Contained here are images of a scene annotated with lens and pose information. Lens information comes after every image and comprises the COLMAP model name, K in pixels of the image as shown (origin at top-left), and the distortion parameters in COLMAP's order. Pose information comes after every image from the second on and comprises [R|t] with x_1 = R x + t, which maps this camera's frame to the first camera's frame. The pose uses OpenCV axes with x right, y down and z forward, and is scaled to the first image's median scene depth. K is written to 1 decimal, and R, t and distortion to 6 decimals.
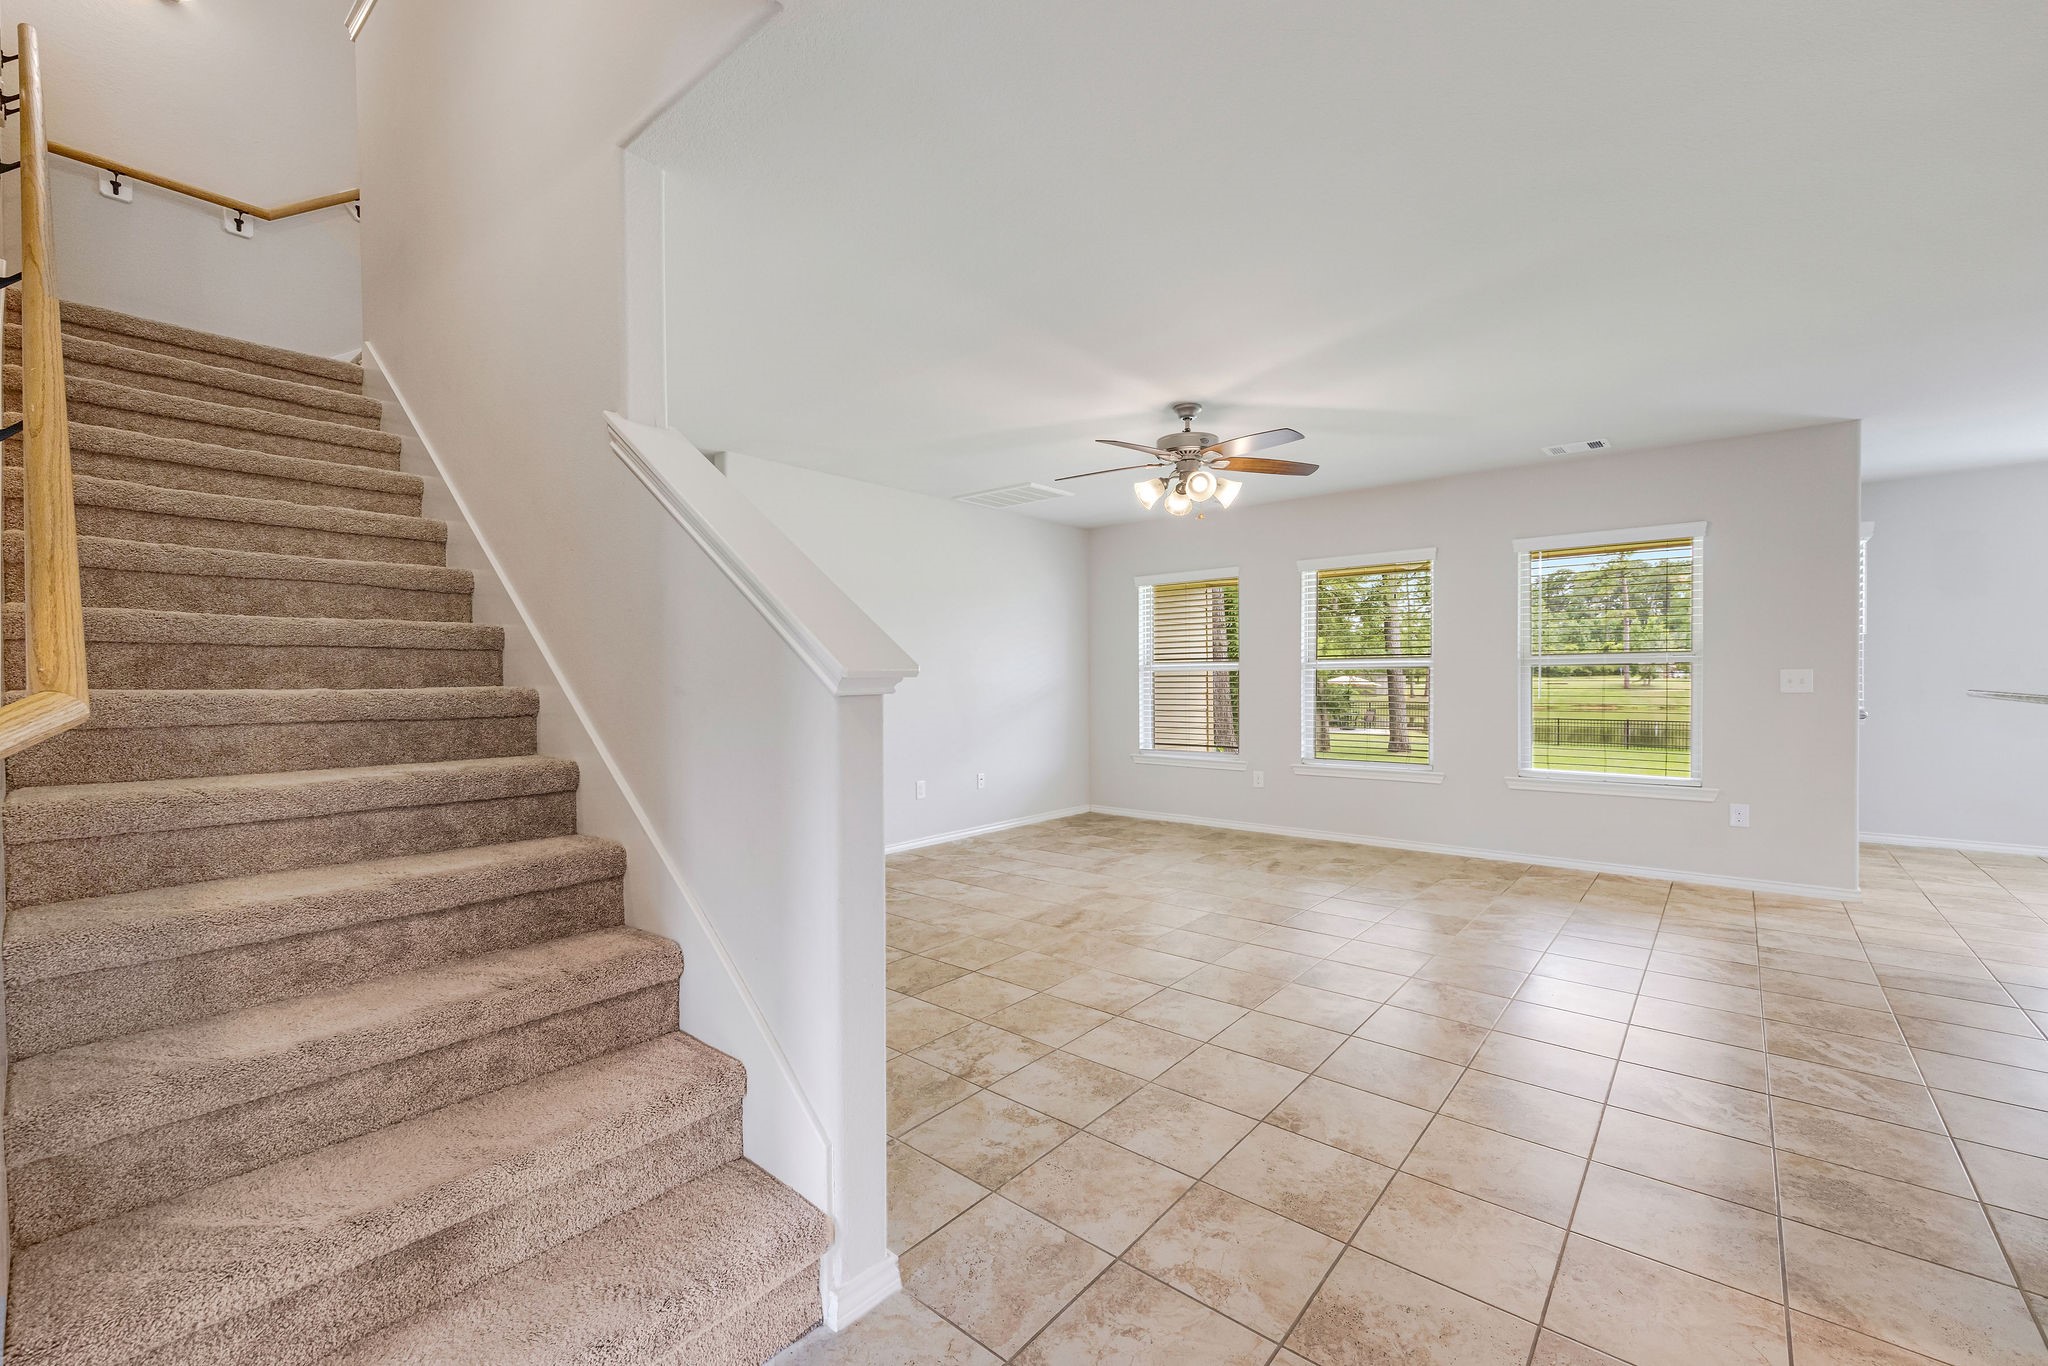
lens RADIAL K [[837.3, 0, 1013.0], [0, 837.3, 701.2], [0, 0, 1]] dist [-0.000487, 0.000035]
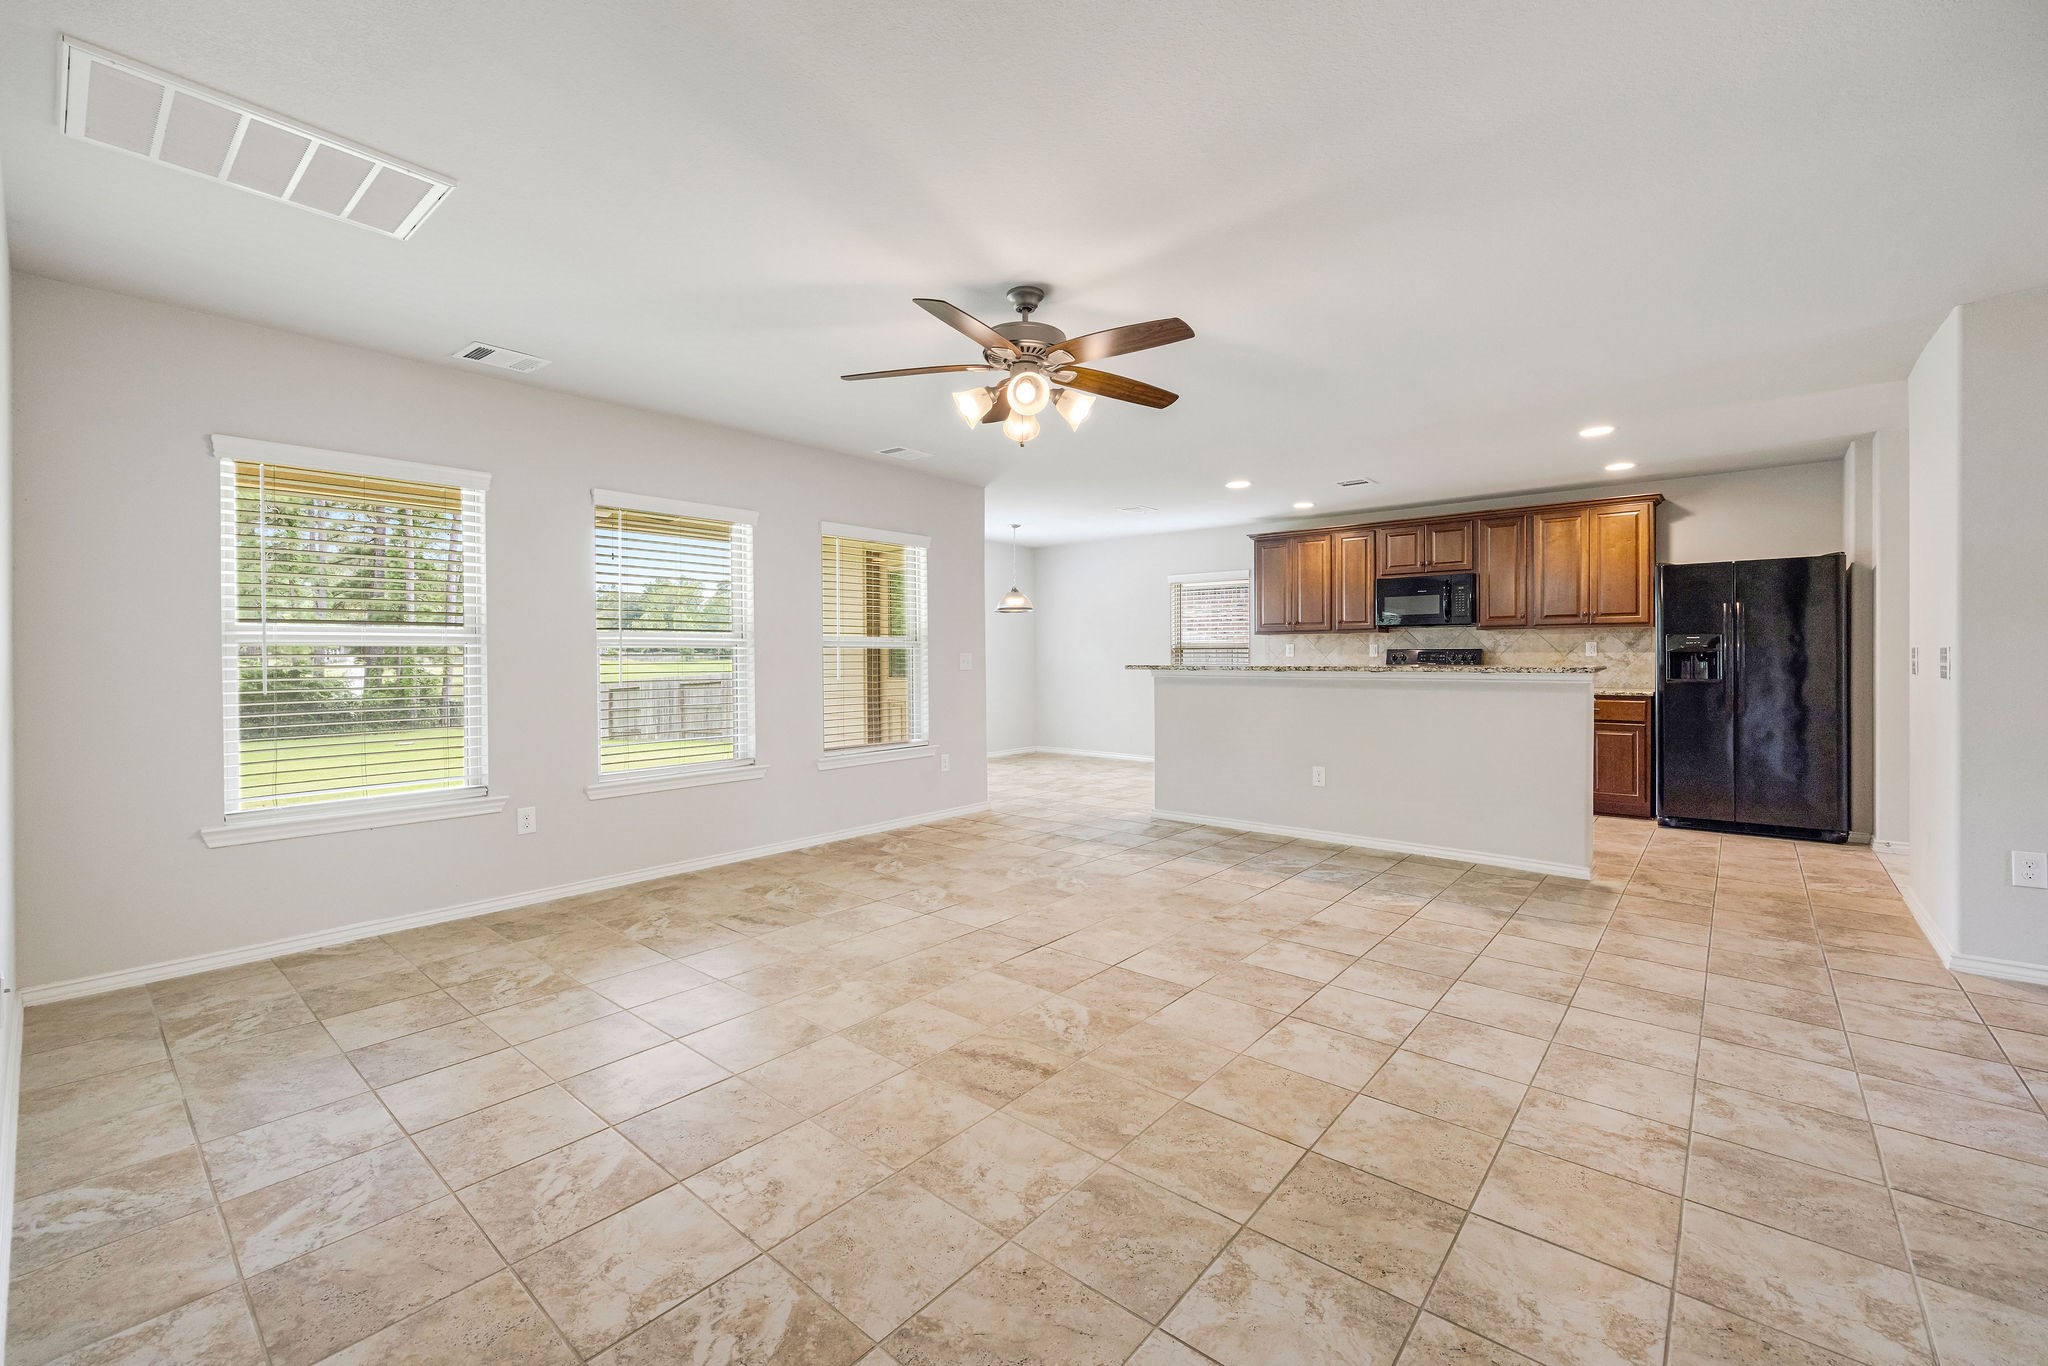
lens RADIAL K [[838.8, 0, 1020.8], [0, 838.8, 660.3], [0, 0, 1]] dist [0.000406, 0.000050]
pose [[0.002055, 0.001627, 0.999997, -0.540461], [0.030965, 0.999519, -0.001690, -0.023960], [-0.999518, 0.030968, 0.002004, 1.005024]]
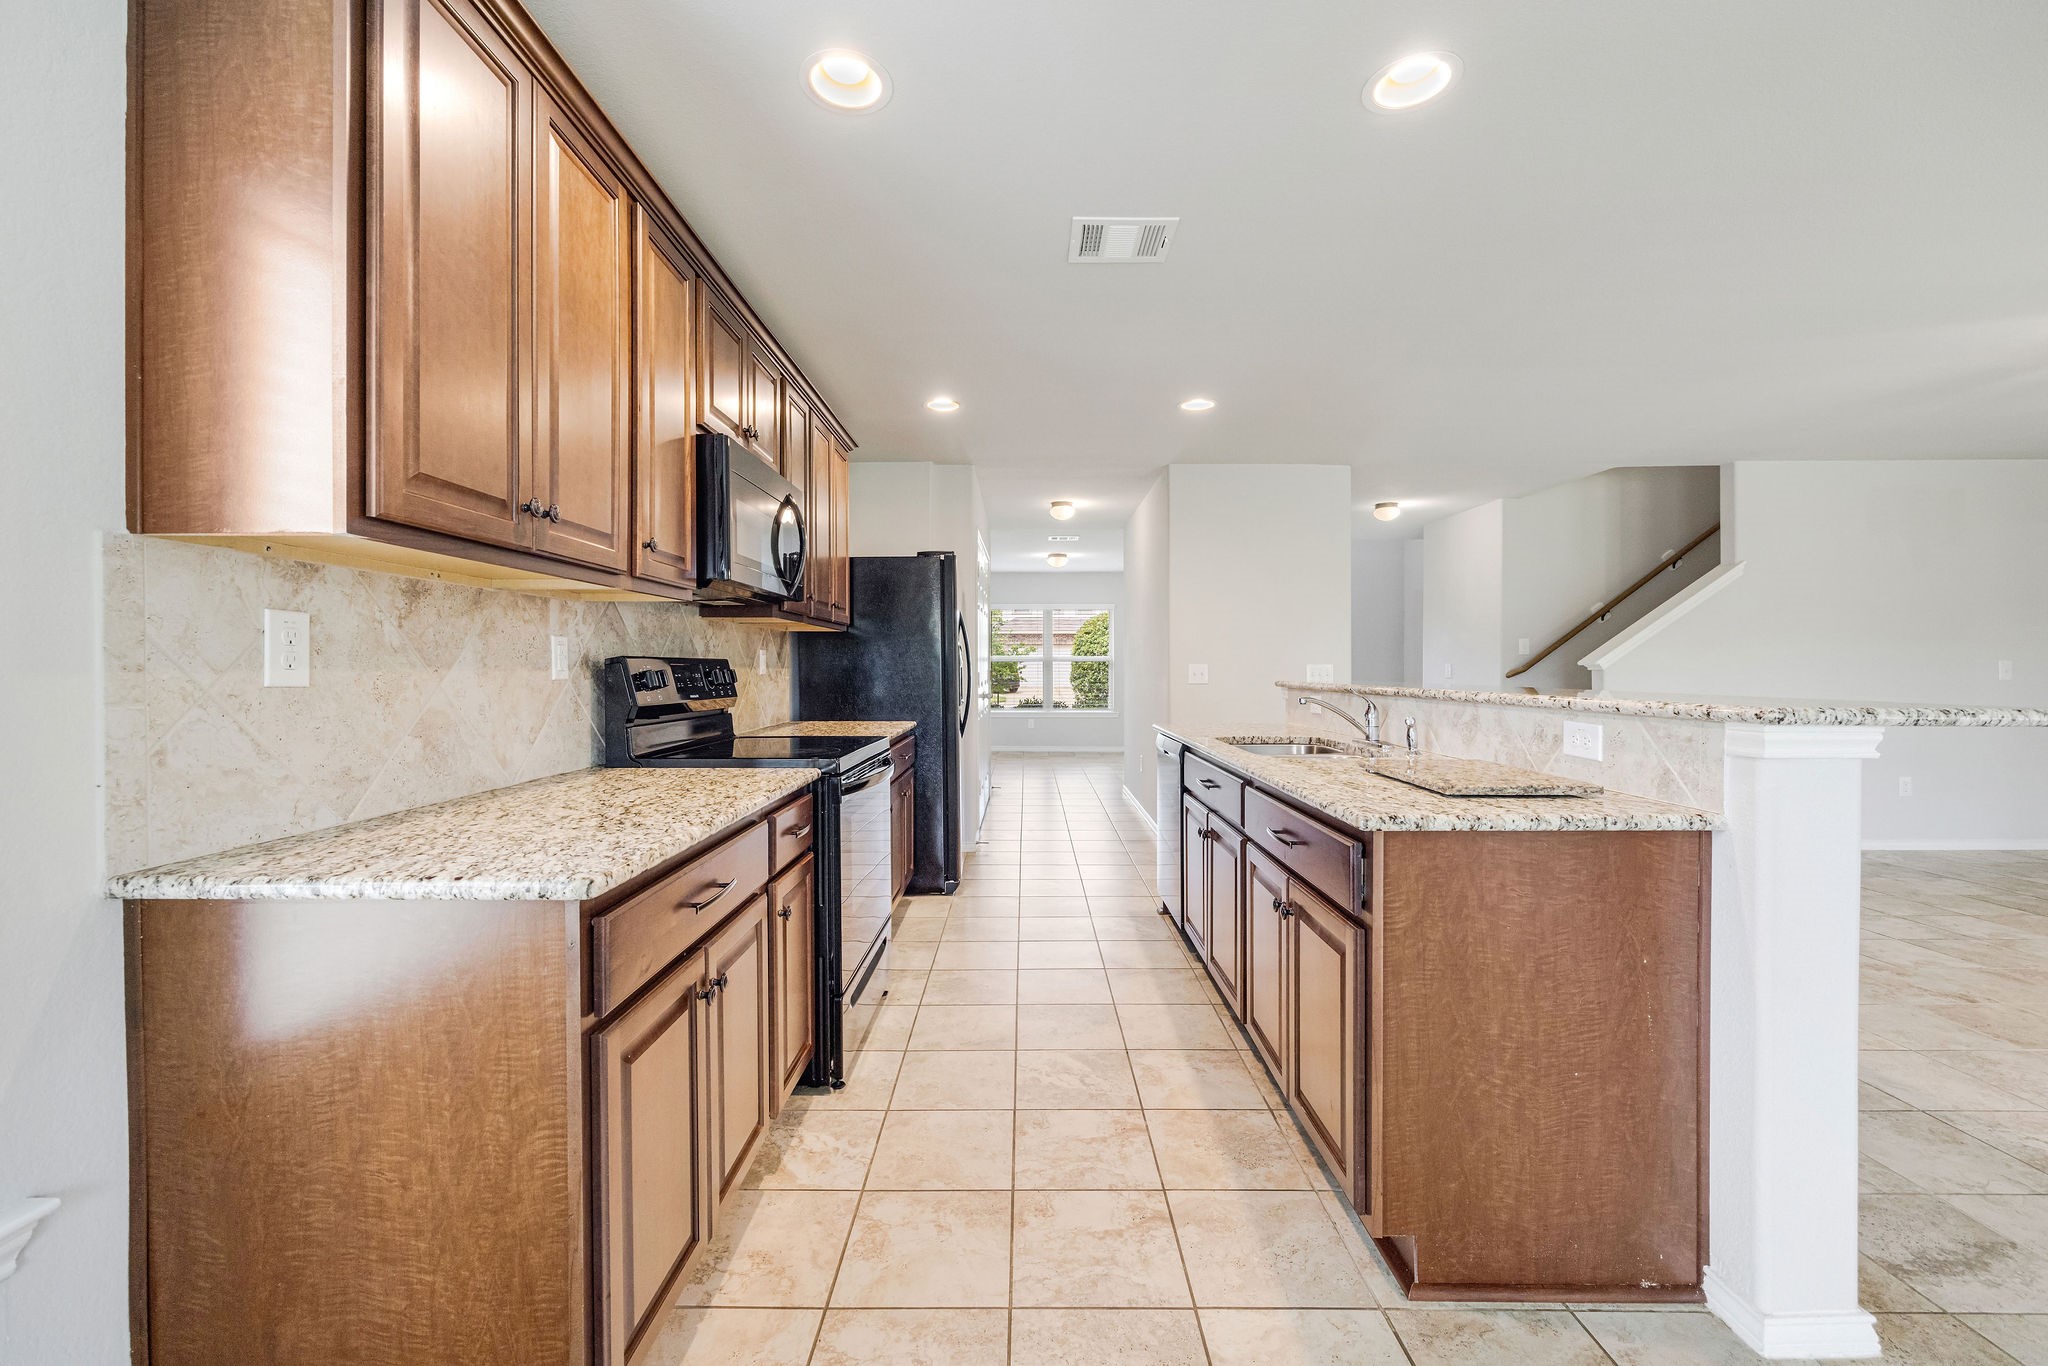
lens RADIAL K [[826.2, 0, 1019.7], [0, 826.2, 674.2], [0, 0, 1]] dist [0.002049, 0.000202]
pose [[-0.763323, 0.016023, -0.645818, 1.506984], [-0.007160, 0.999421, 0.033259, -0.035458], [0.645977, 0.030012, -0.762767, 0.802991]]
